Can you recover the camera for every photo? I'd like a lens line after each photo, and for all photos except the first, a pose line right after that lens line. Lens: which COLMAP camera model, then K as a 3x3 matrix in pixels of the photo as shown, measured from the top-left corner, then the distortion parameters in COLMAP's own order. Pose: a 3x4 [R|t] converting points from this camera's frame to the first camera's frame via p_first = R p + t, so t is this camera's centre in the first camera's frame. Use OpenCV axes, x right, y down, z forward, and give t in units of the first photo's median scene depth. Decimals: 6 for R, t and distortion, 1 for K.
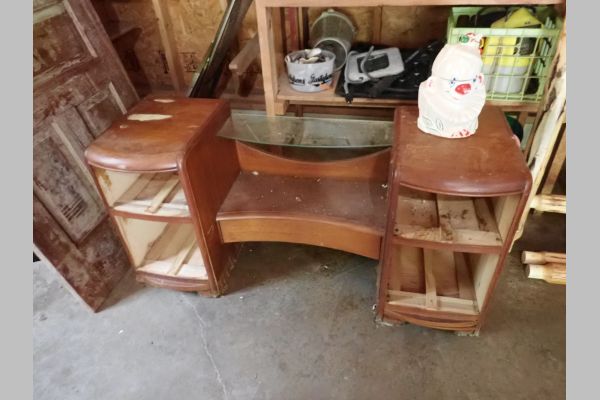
lens RADIAL K [[414.7, 0, 300.9], [0, 414.7, 200.2], [0, 0, 1]] dist [0.049078, -0.004605]
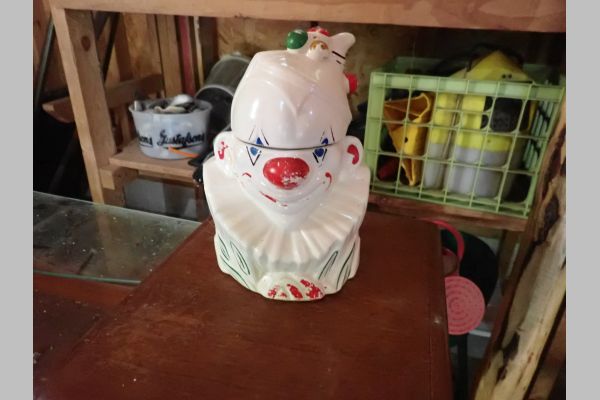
lens RADIAL K [[414.7, 0, 299.1], [0, 414.7, 200.4], [0, 0, 1]] dist [0.049078, -0.004605]
pose [[0.994007, 0.103852, -0.034129, 0.297001], [-0.108300, 0.978017, -0.178196, -0.131005], [0.014872, 0.180824, 0.983403, 0.477843]]
